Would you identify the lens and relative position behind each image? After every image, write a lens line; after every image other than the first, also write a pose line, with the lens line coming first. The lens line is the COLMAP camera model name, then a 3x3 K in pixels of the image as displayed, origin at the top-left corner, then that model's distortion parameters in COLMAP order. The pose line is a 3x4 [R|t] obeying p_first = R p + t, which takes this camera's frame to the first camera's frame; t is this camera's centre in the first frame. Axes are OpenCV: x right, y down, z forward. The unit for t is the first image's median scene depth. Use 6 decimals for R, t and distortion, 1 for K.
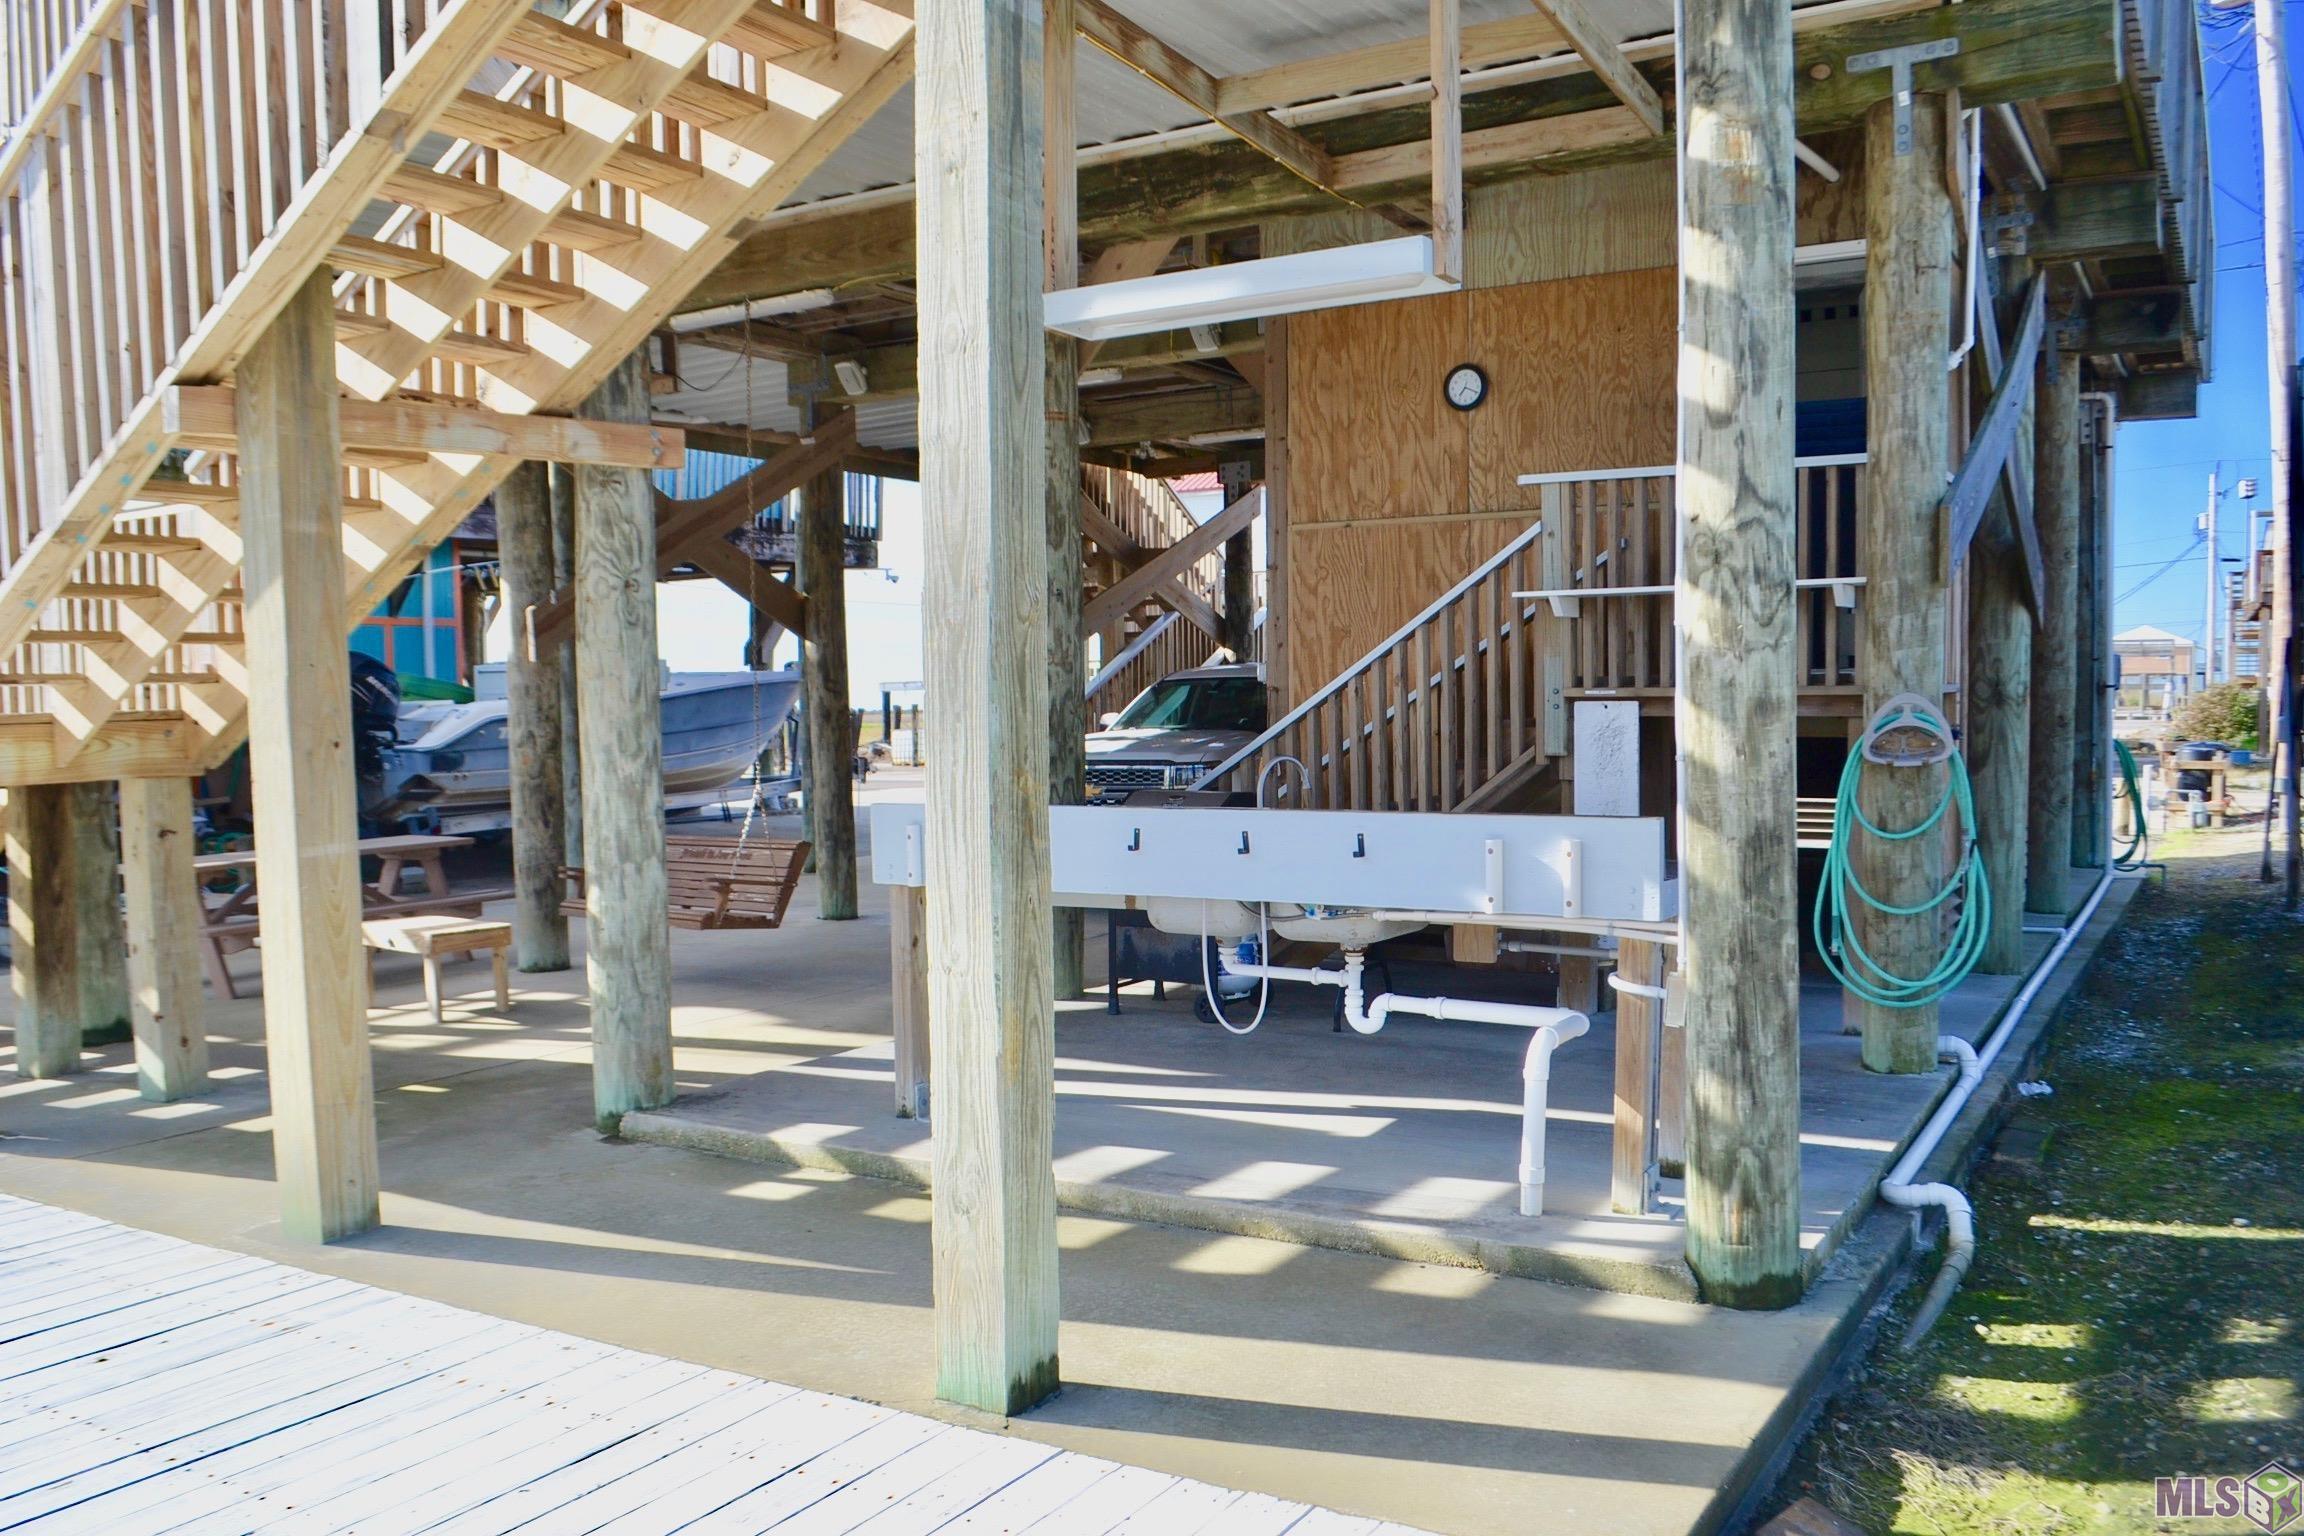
lens RADIAL K [[1846.2, 0, 1187.6], [0, 1846.2, 837.1], [0, 0, 1]] dist [-0.086614, 0.010468]
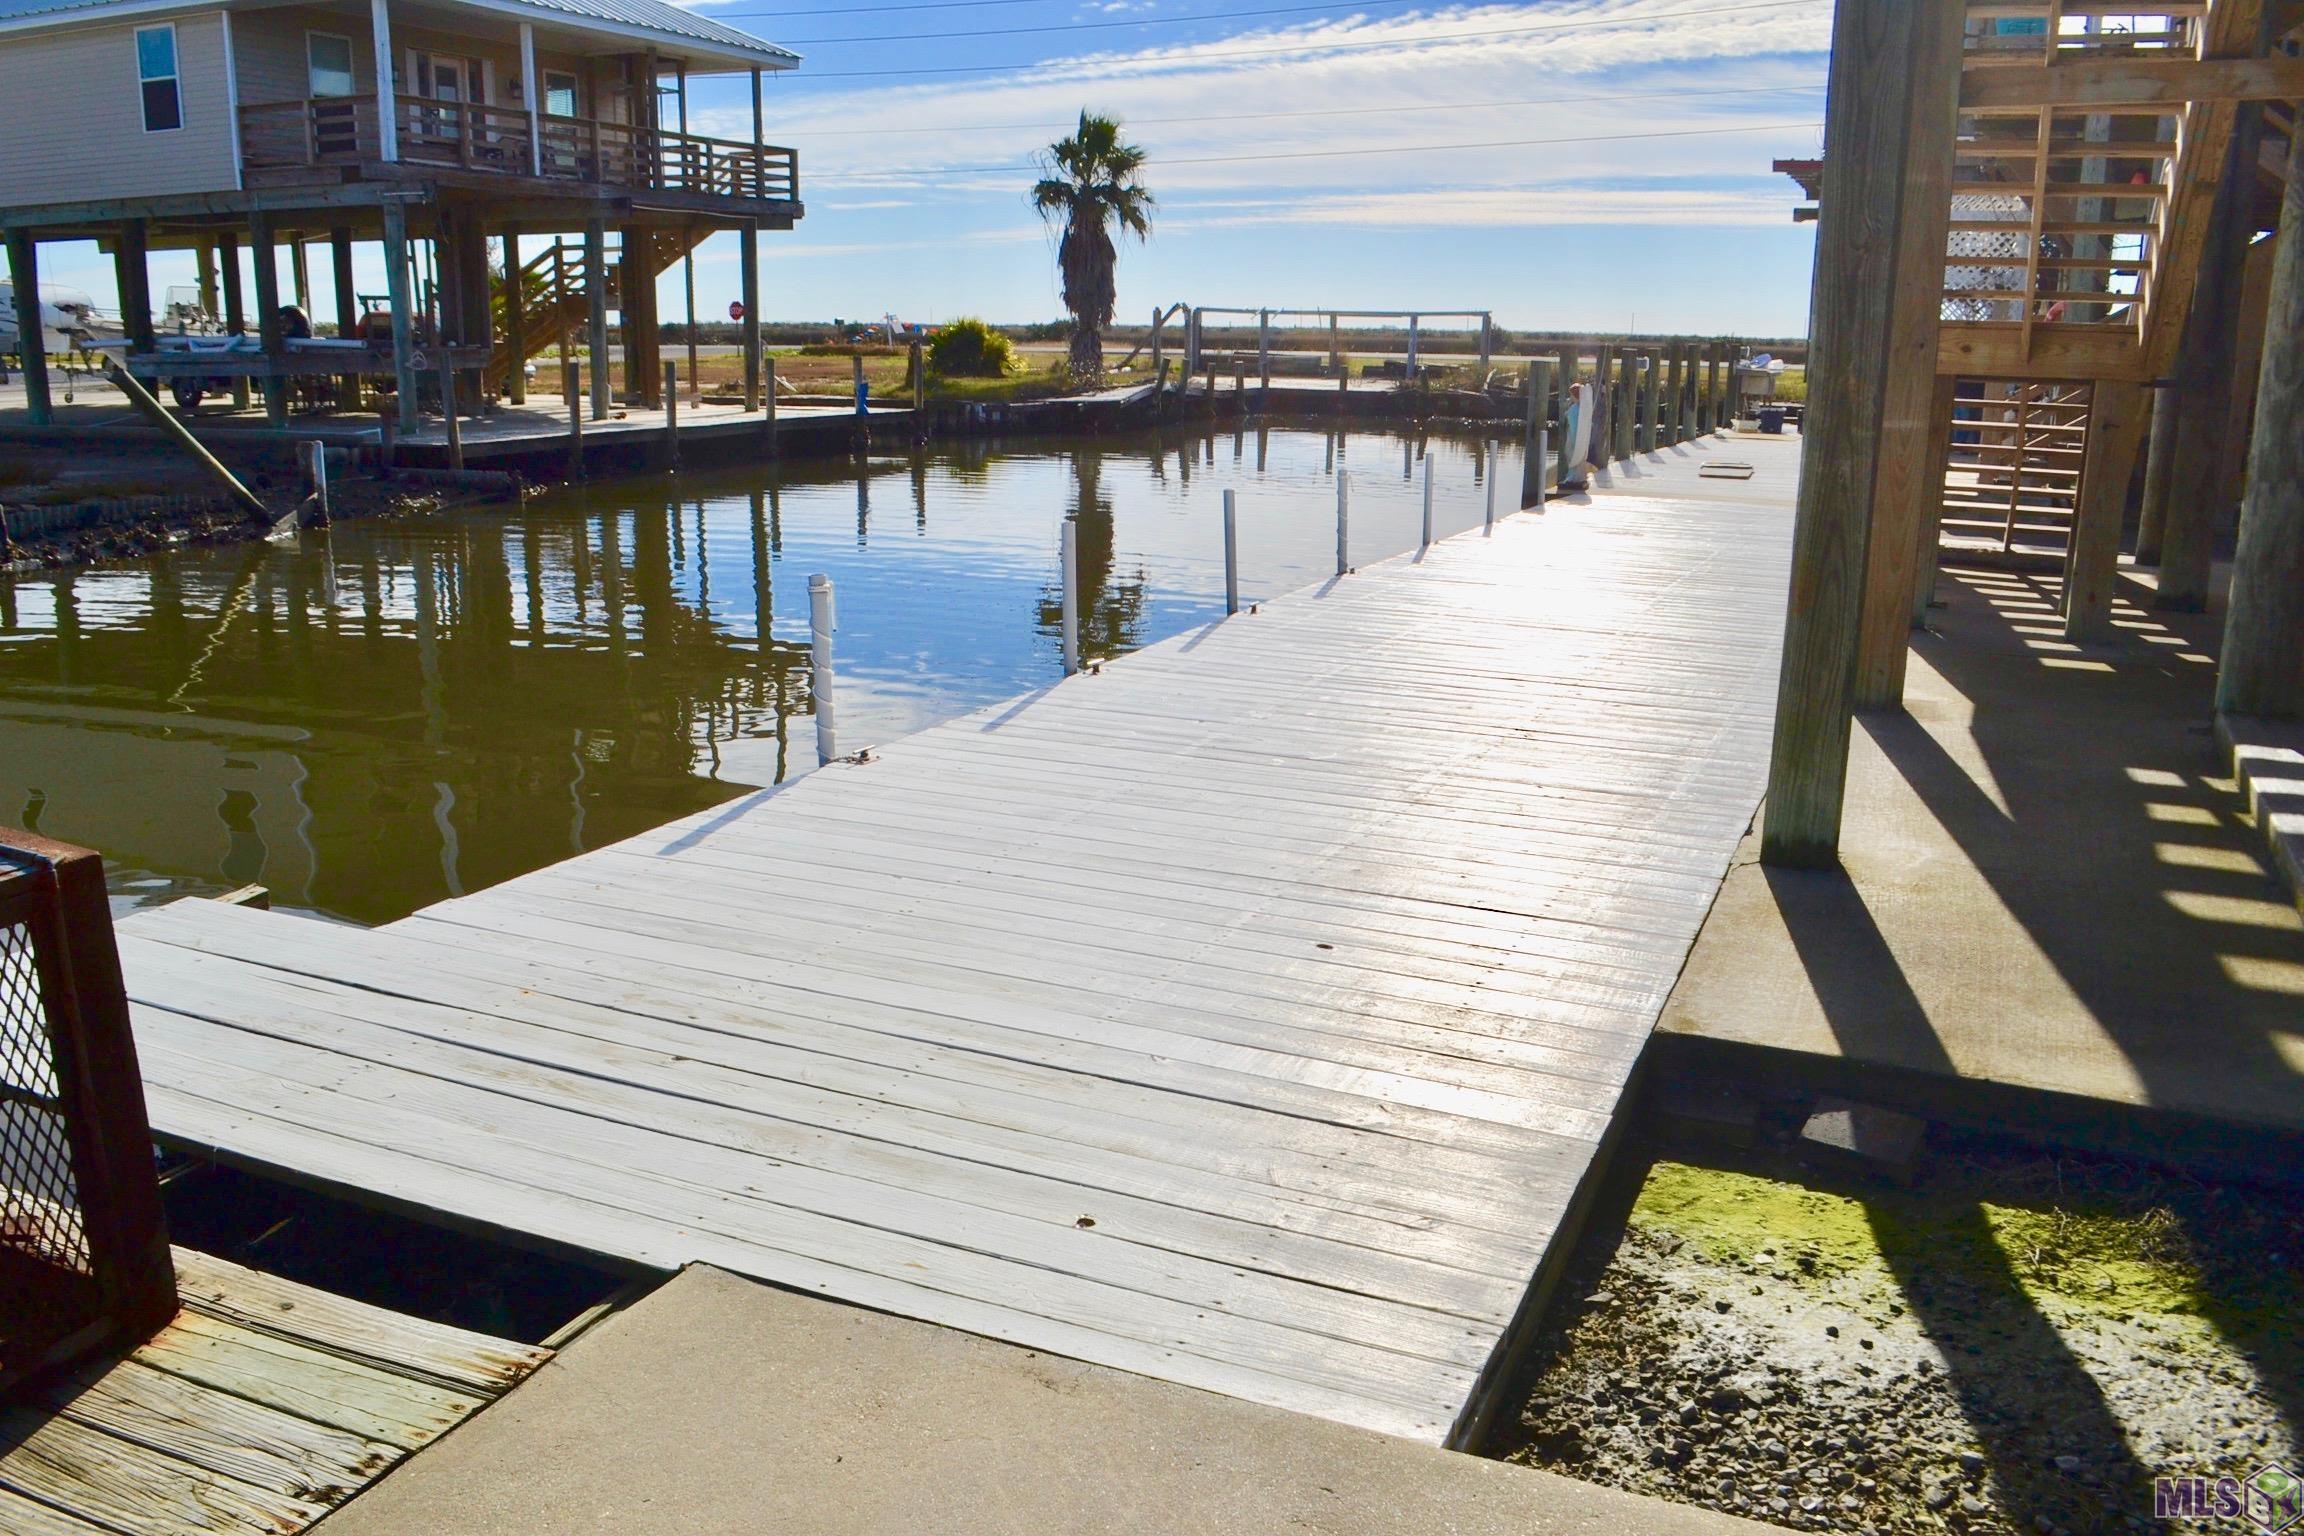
lens RADIAL K [[1846.2, 0, 1187.6], [0, 1846.2, 837.1], [0, 0, 1]] dist [-0.086614, 0.010468]
pose [[0.138754, 0.282036, -0.949317, 1.101585], [-0.085917, 0.958404, 0.272178, -0.029476], [0.986593, 0.043796, 0.157214, 0.378627]]
